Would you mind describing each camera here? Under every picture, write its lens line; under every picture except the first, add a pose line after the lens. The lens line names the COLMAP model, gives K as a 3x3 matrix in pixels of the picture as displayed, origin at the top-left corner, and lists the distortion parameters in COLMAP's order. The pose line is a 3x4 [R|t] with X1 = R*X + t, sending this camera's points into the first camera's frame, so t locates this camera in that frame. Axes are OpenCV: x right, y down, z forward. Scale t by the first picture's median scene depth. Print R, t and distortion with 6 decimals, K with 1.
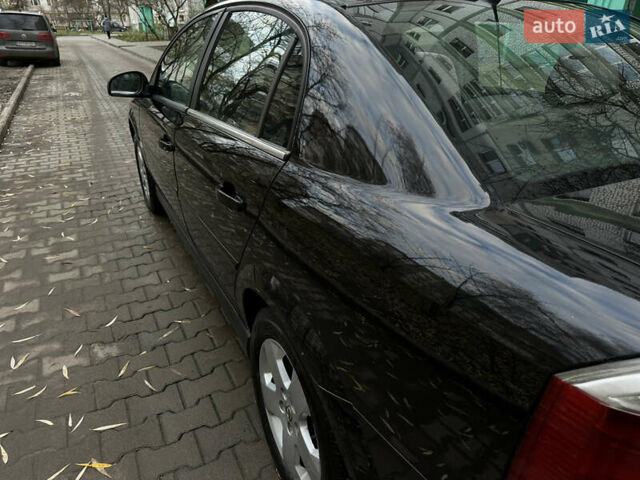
lens RADIAL K [[467.4, 0, 315.5], [0, 467.4, 240.9], [0, 0, 1]] dist [-0.003480, -0.009970]
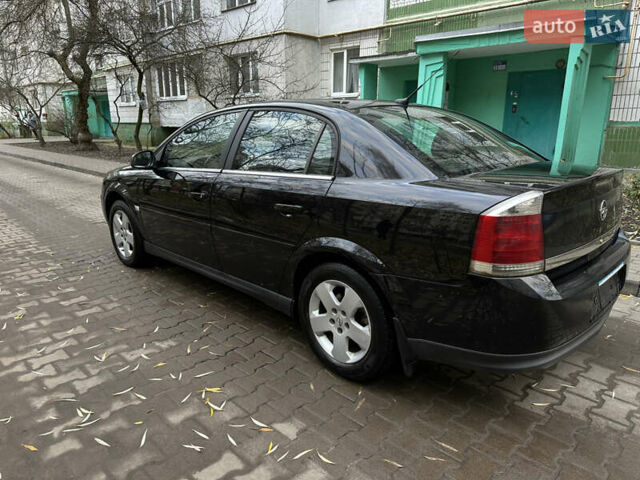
lens RADIAL K [[467.4, 0, 323.0], [0, 467.4, 239.3], [0, 0, 1]] dist [-0.003480, -0.009970]
pose [[0.949316, -0.072368, 0.305878, -0.263547], [0.129456, 0.976786, -0.170677, 0.148476], [-0.286426, 0.201624, 0.936647, -0.295302]]
